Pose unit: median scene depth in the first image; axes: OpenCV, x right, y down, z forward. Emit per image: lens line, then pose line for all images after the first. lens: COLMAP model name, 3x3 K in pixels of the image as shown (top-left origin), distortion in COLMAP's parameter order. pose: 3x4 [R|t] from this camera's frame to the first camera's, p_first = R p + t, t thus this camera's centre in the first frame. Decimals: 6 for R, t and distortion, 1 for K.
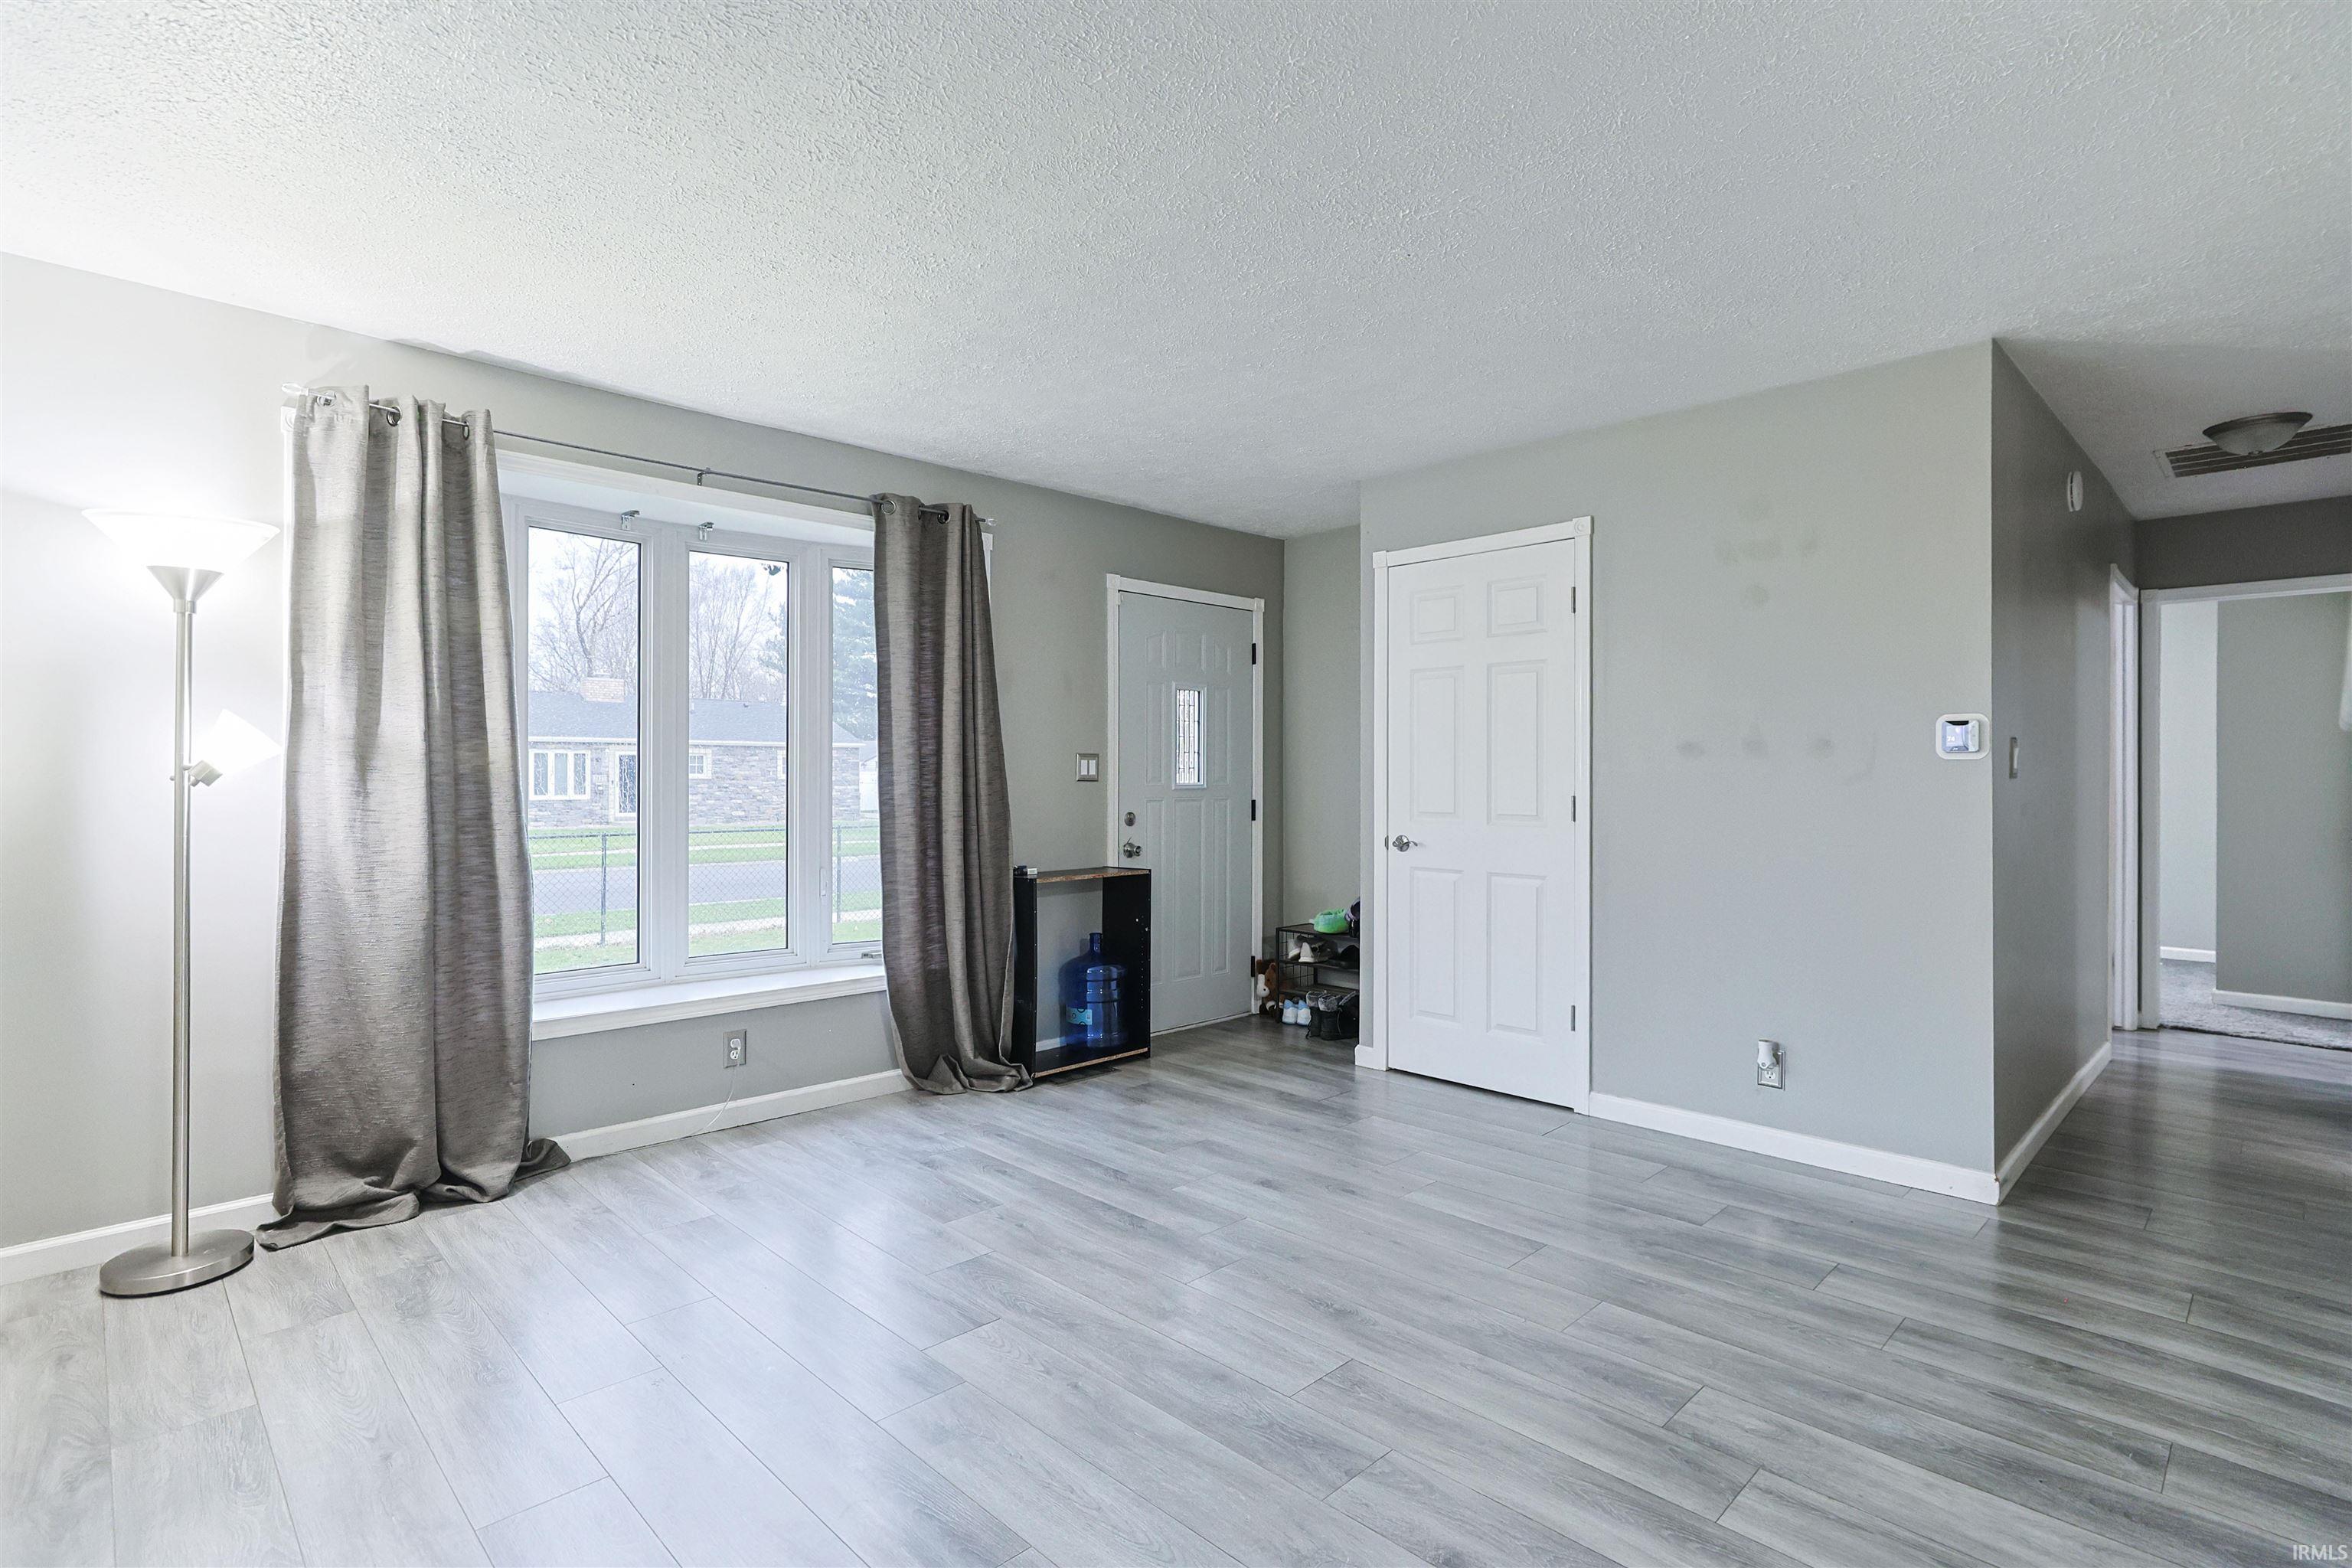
lens RADIAL K [[1144.9, 0, 1174.2], [0, 1144.9, 767.1], [0, 0, 1]] dist [-0.015054, 0.000614]
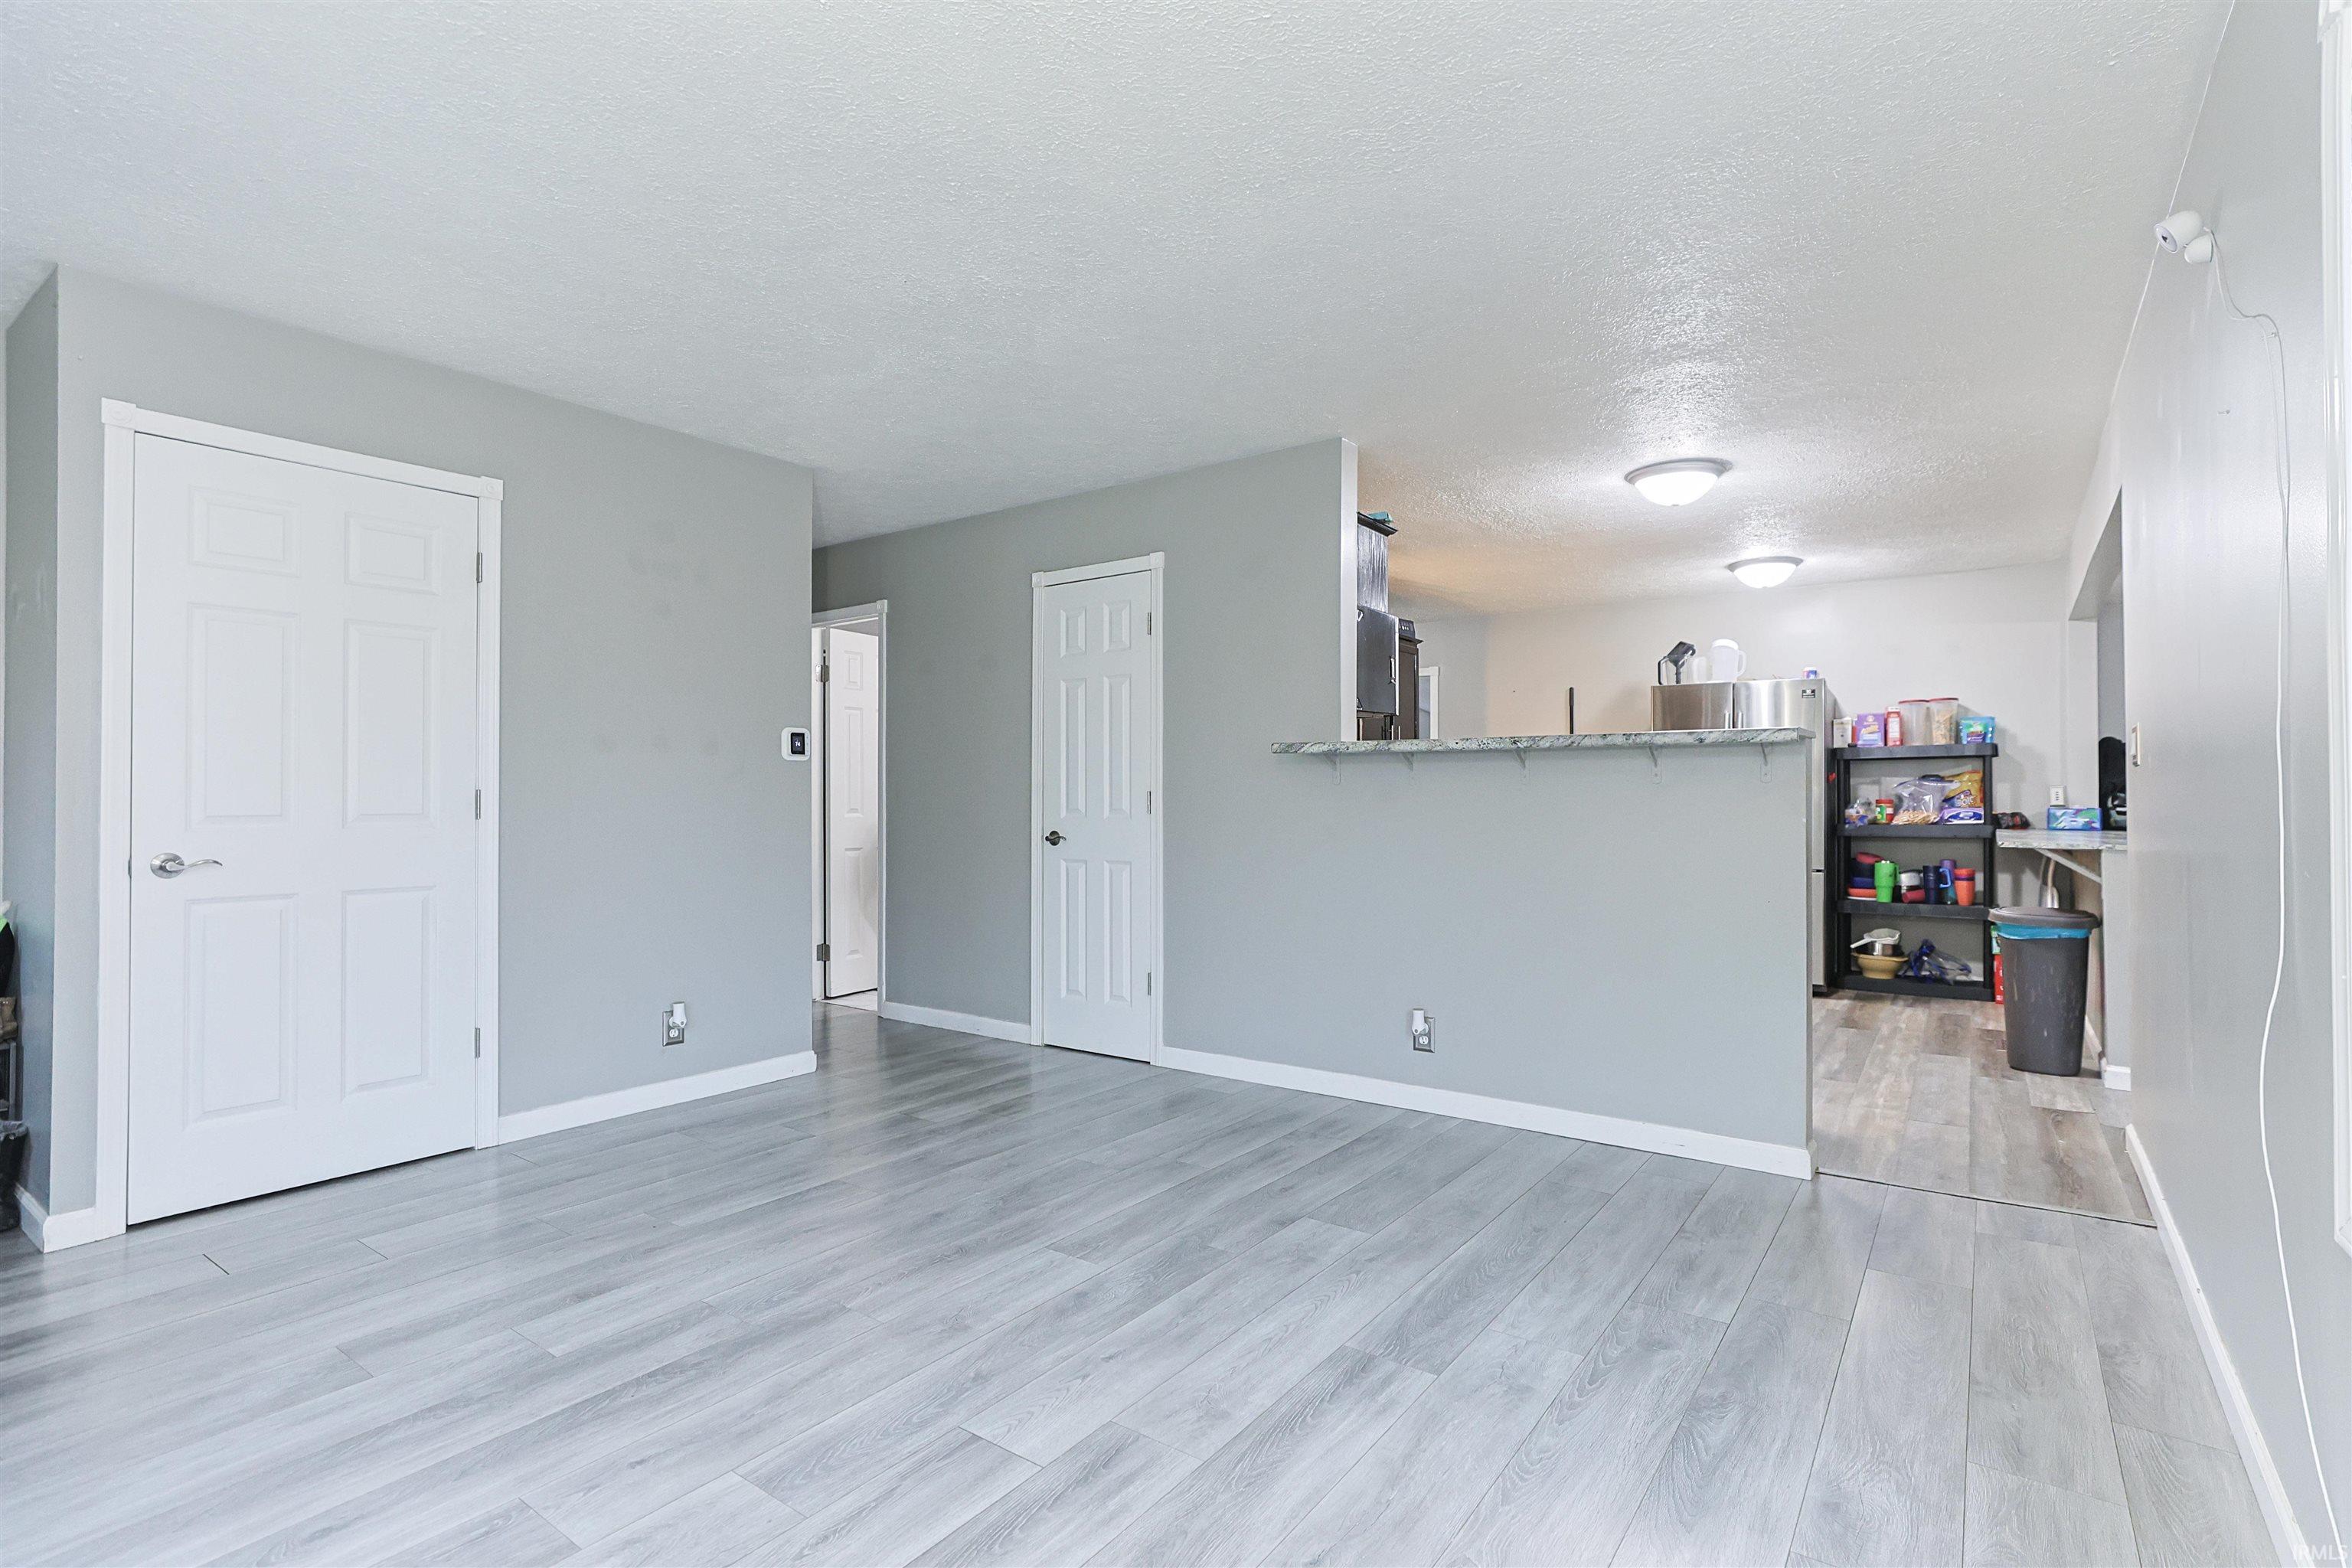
lens RADIAL K [[1115.9, 0, 1185.9], [0, 1115.9, 782.5], [0, 0, 1]] dist [-0.020596, 0.013445]
pose [[-0.171133, 0.014530, 0.985141, -0.773488], [-0.004716, 0.999868, -0.015566, 0.039927], [-0.985237, -0.007309, -0.171042, 0.803472]]
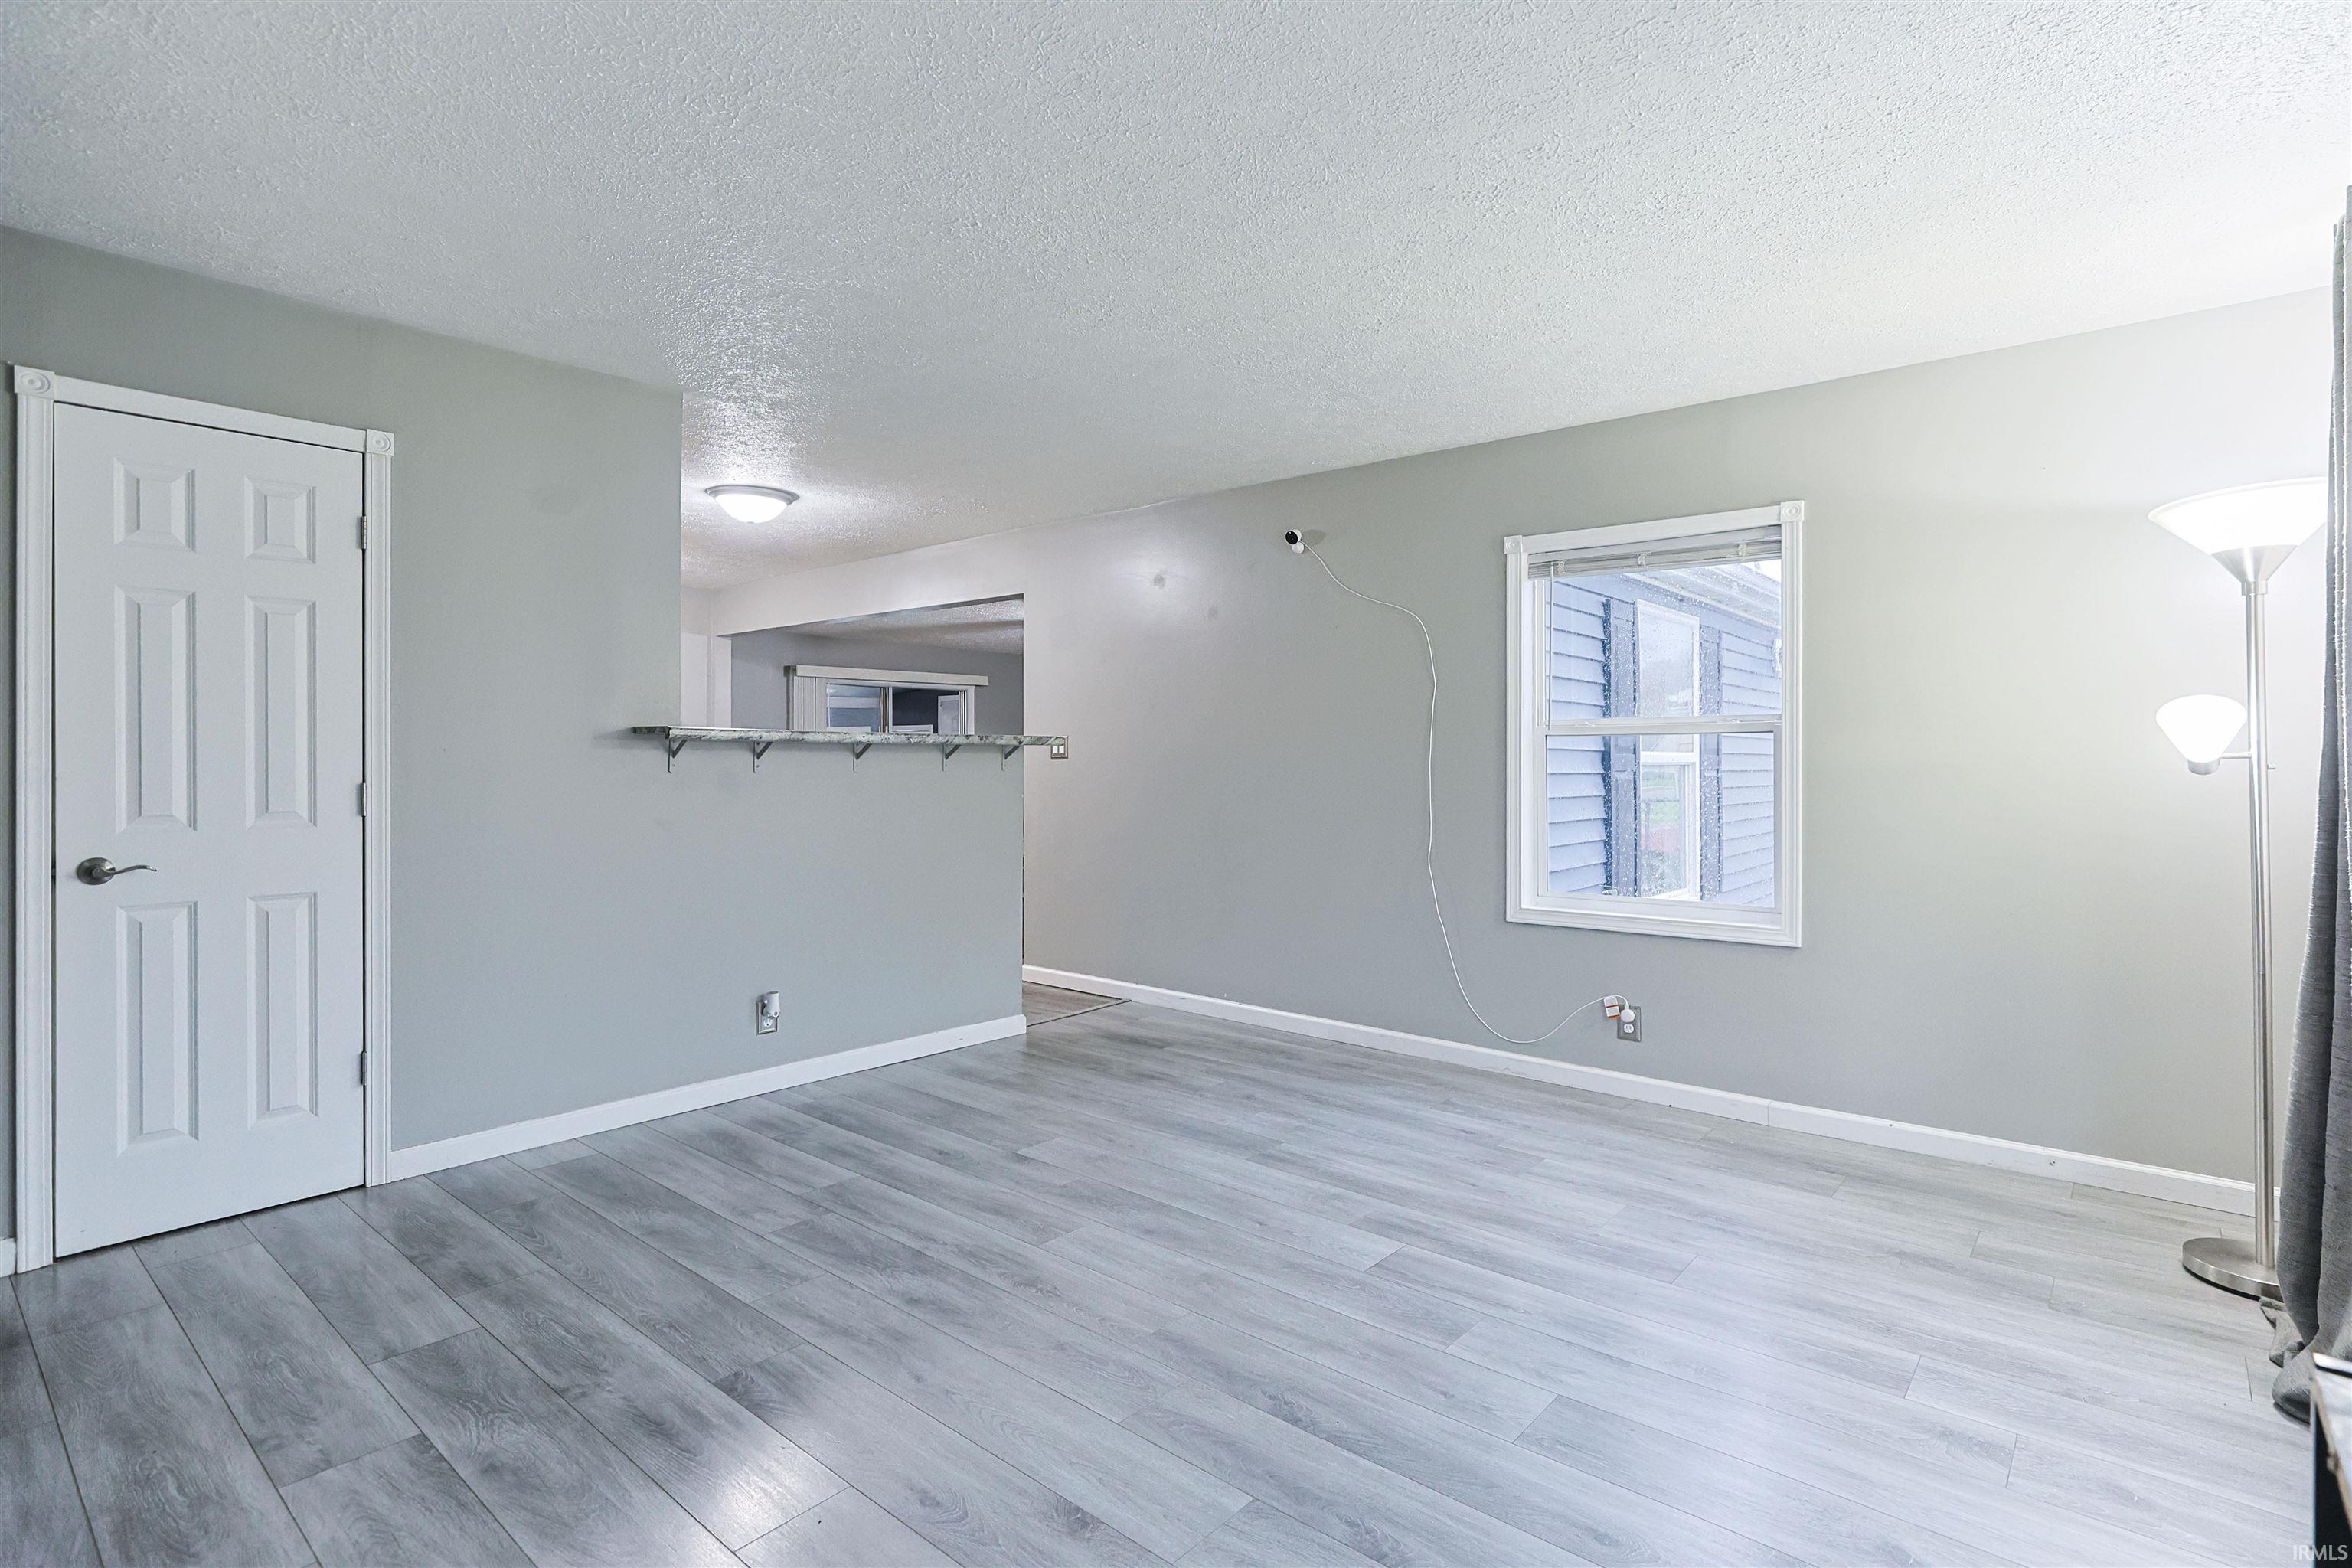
lens RADIAL K [[1144.9, 0, 1174.2], [0, 1144.9, 767.1], [0, 0, 1]] dist [-0.015054, 0.000614]
pose [[-0.996375, -0.002992, -0.085014, 0.088748], [-0.003173, 0.999993, 0.001999, 0.018940], [0.085007, 0.002261, -0.996378, 1.655910]]
